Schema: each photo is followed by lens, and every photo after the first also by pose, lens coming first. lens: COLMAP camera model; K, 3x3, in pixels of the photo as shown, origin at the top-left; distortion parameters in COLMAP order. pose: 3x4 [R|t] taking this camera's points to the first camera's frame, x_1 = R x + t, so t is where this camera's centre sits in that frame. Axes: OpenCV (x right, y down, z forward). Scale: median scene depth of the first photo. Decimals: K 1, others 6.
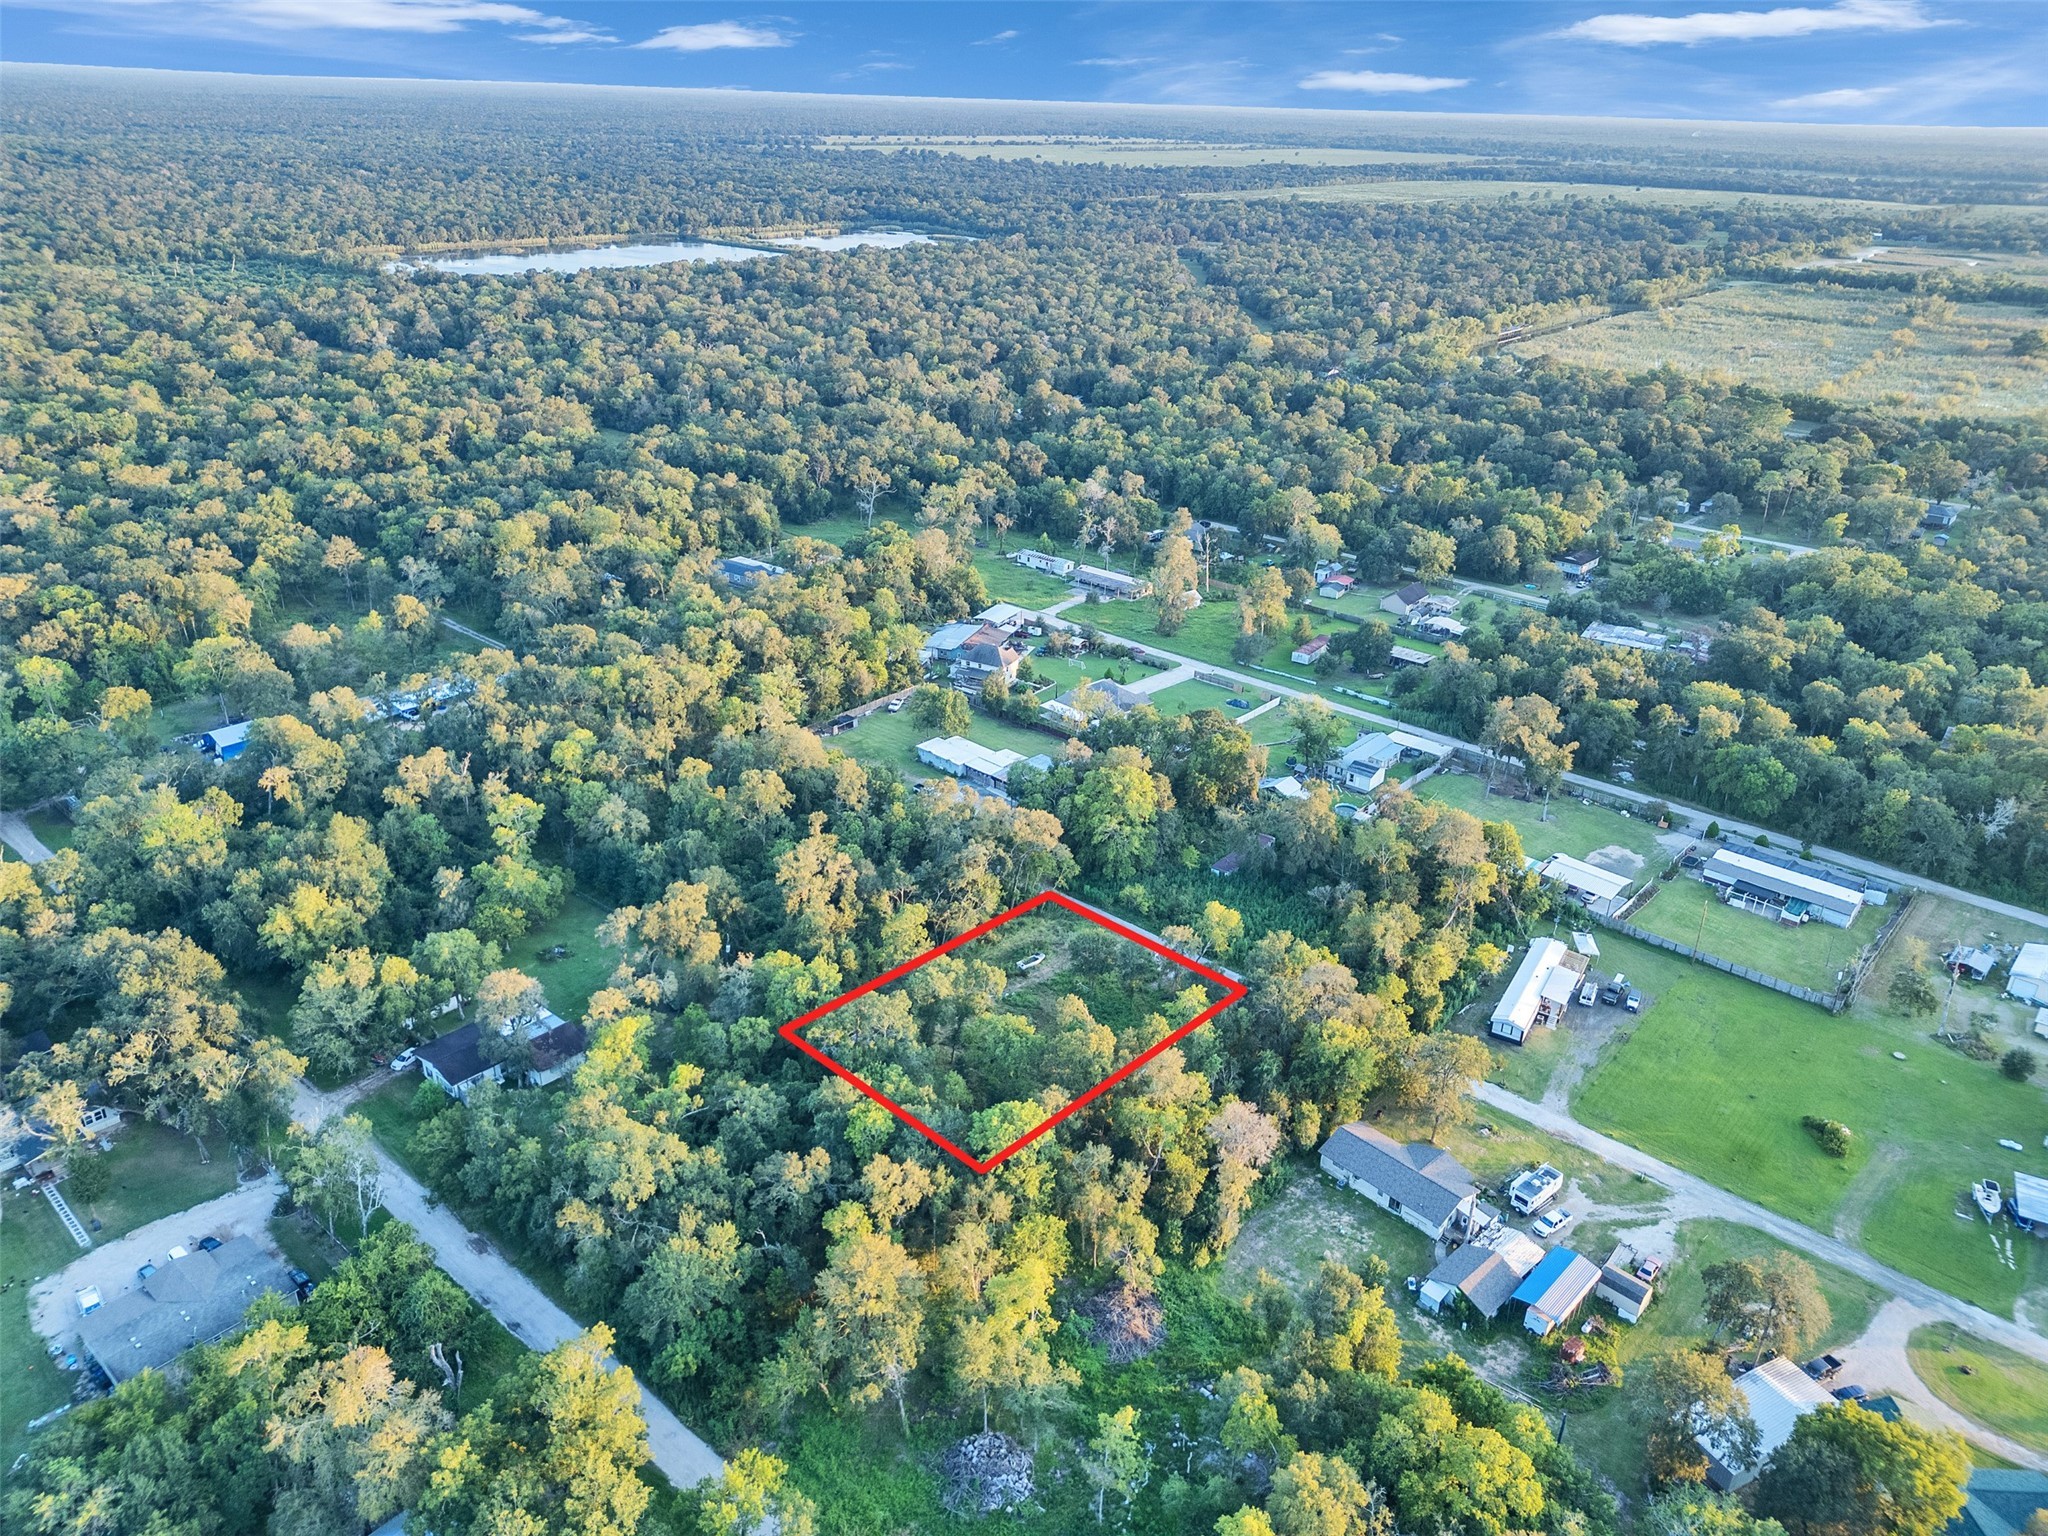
lens RADIAL K [[1414.2, 0, 1012.8], [0, 1414.2, 774.1], [0, 0, 1]] dist [0.067303, -0.076742]
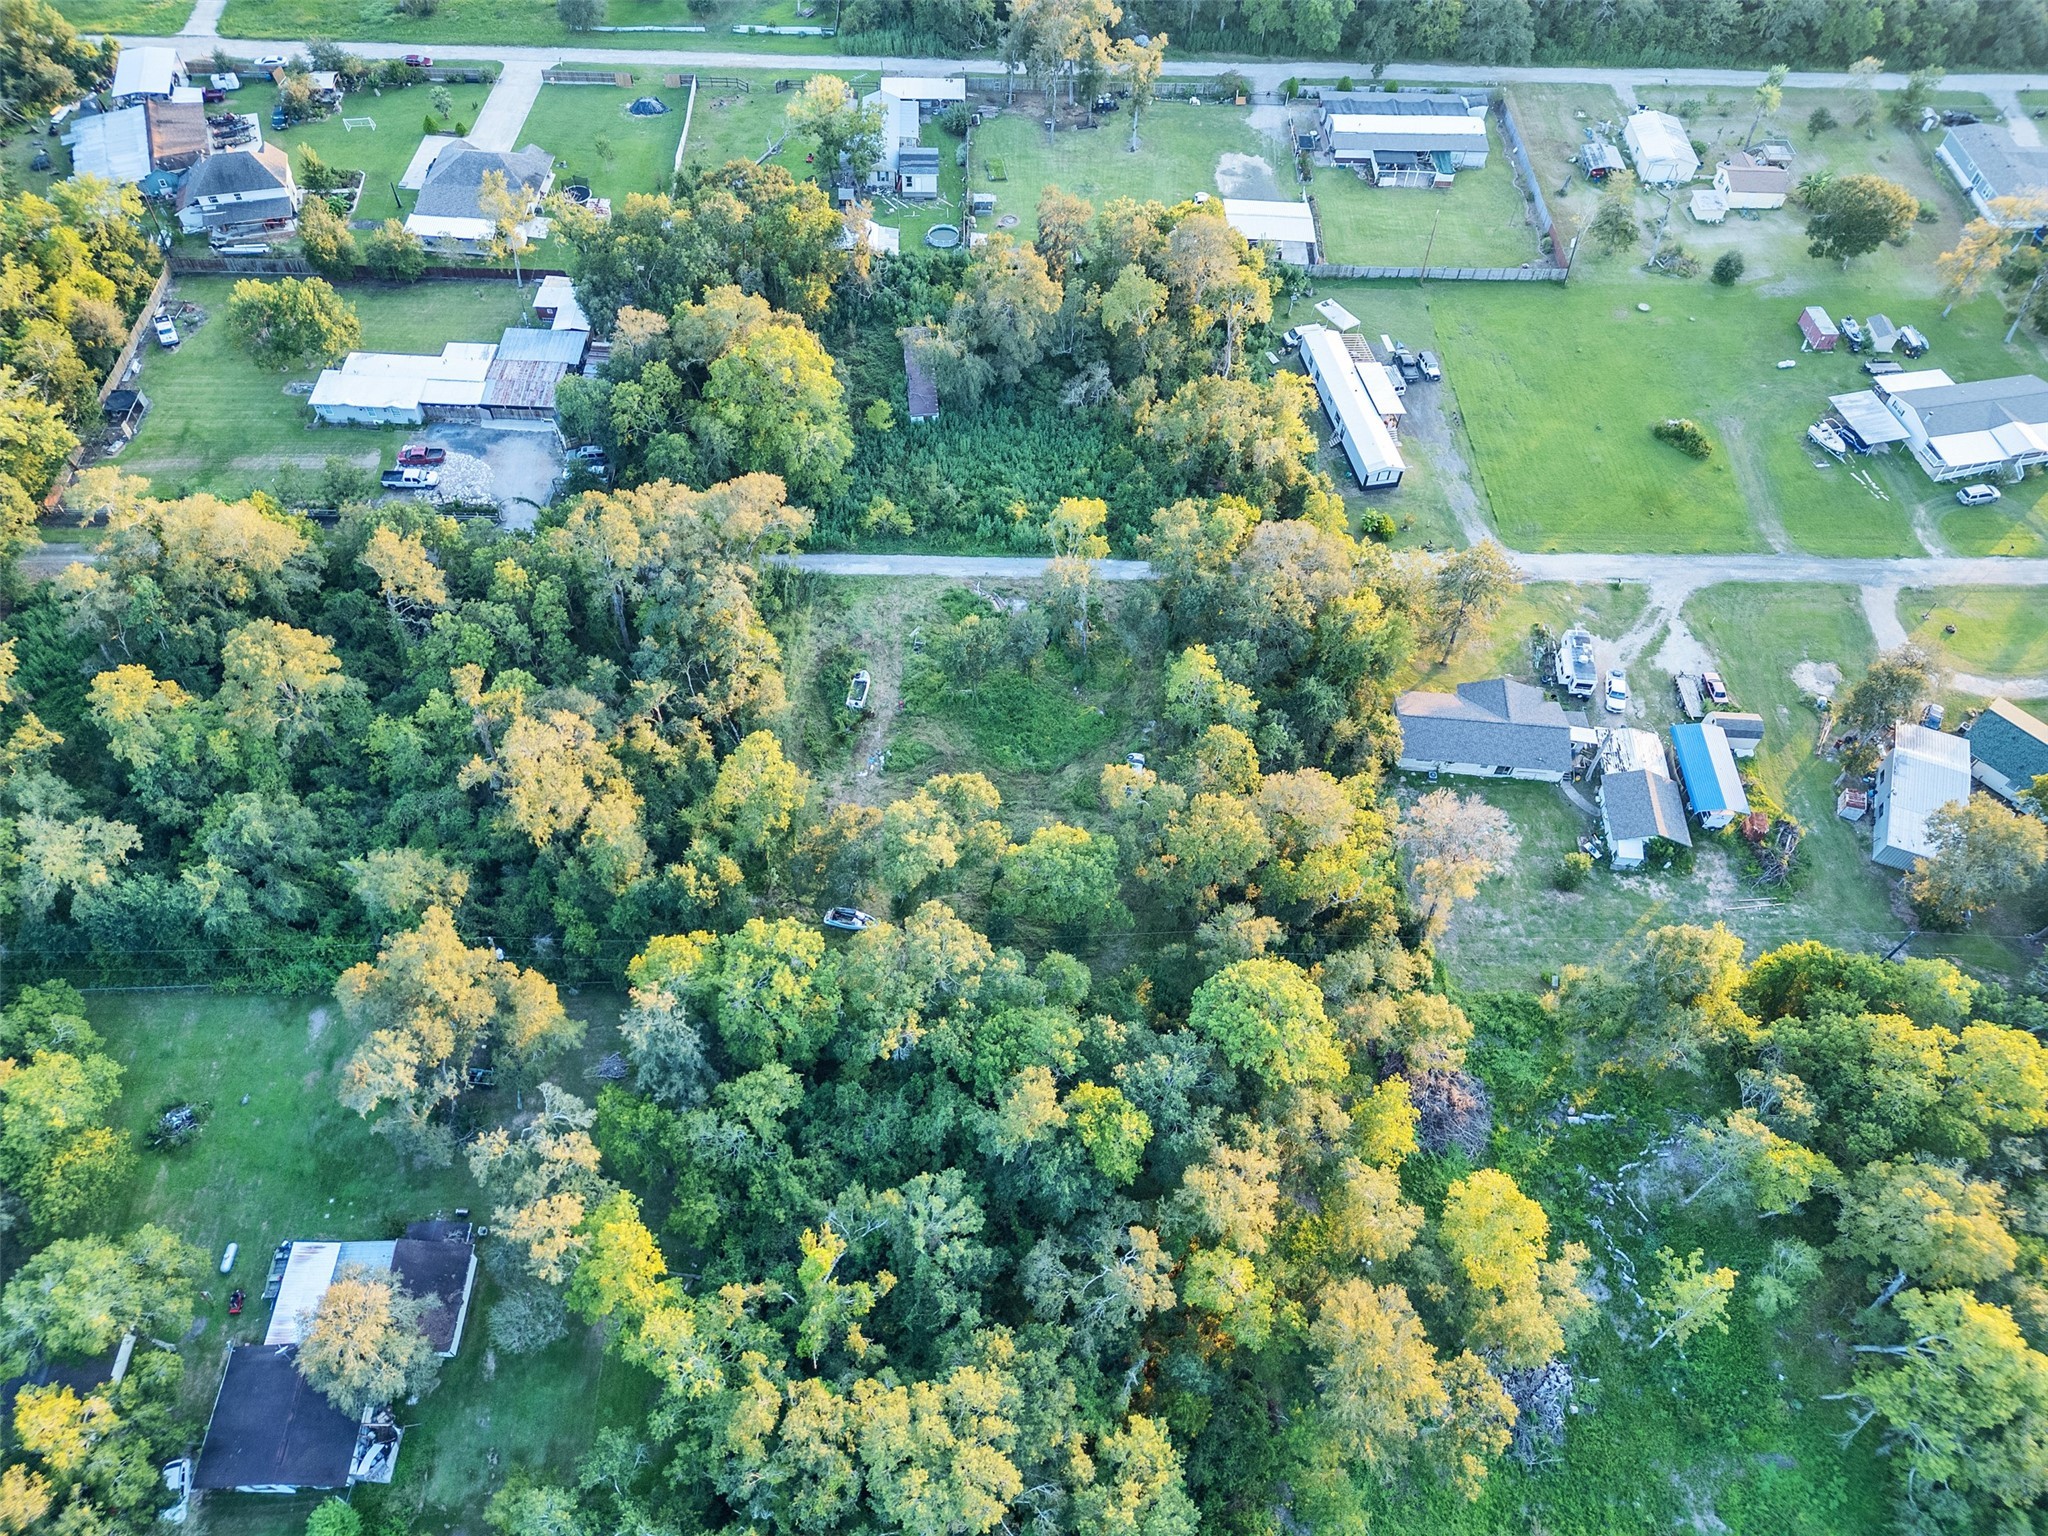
lens RADIAL K [[1421.7, 0, 1024.0], [0, 1421.7, 768.0], [0, 0, 1]] dist [0.042556, -0.030979]
pose [[0.734601, -0.550693, 0.396358, -0.178430], [0.275795, 0.776084, 0.567125, -0.166945], [-0.619918, -0.307297, 0.721990, 0.345824]]
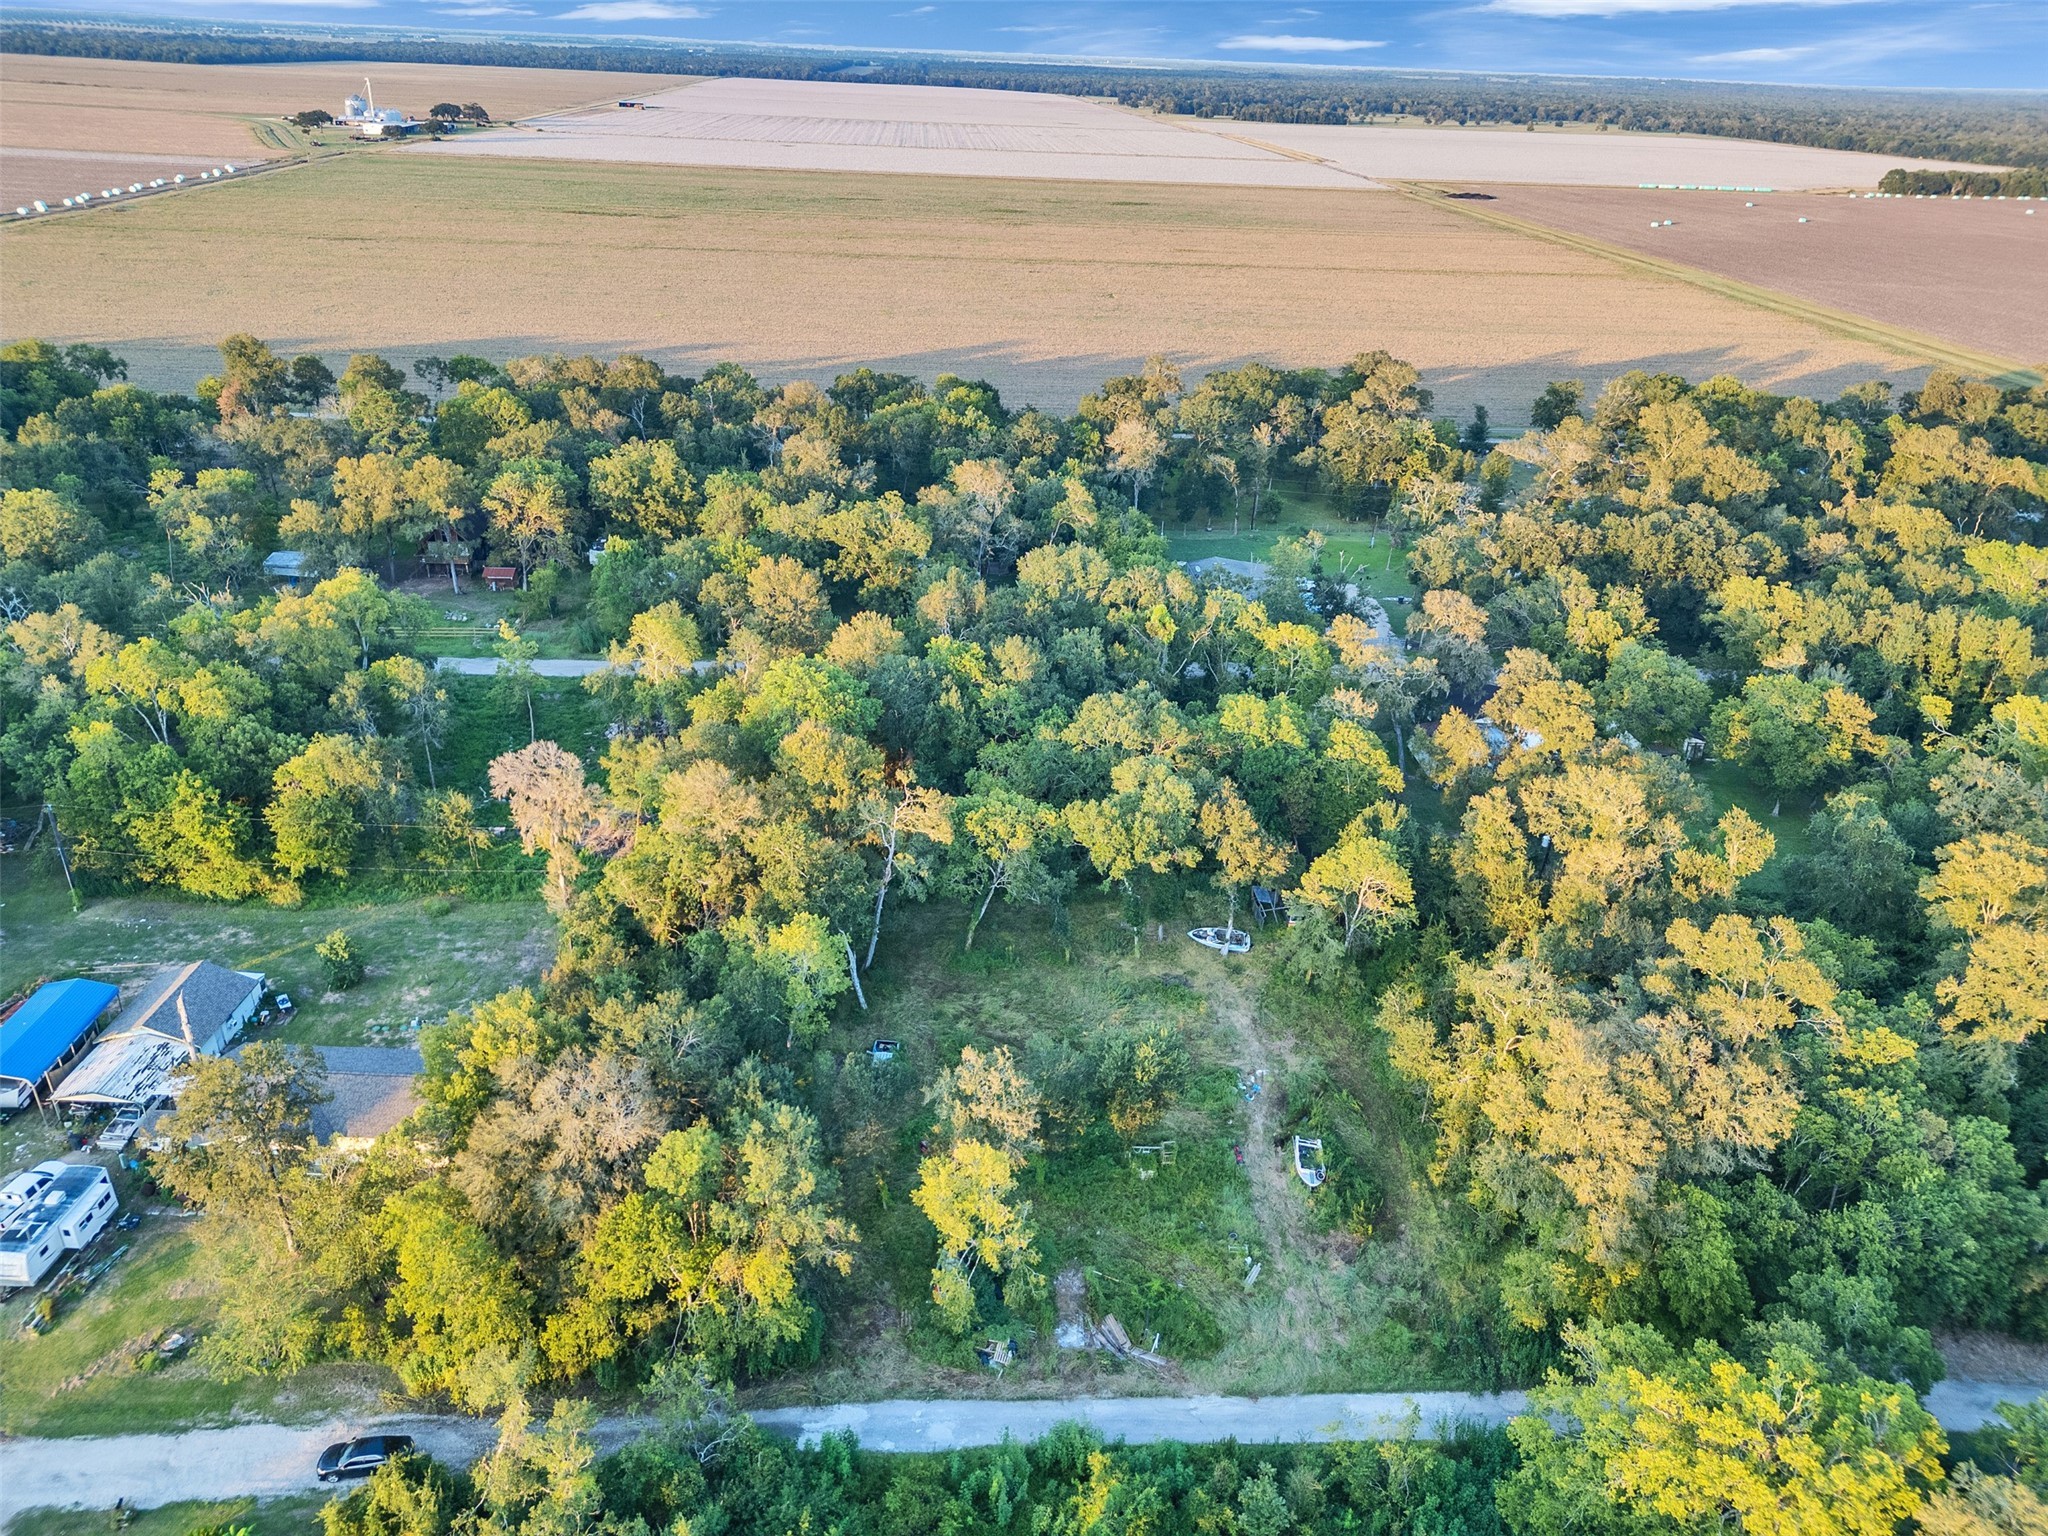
lens RADIAL K [[1414.2, 0, 1012.8], [0, 1414.2, 774.1], [0, 0, 1]] dist [0.067303, -0.076742]
pose [[-0.703560, 0.272577, -0.656281, 0.268586], [-0.352820, 0.667668, 0.655544, -0.162515], [0.616864, 0.692764, -0.373574, 0.817076]]
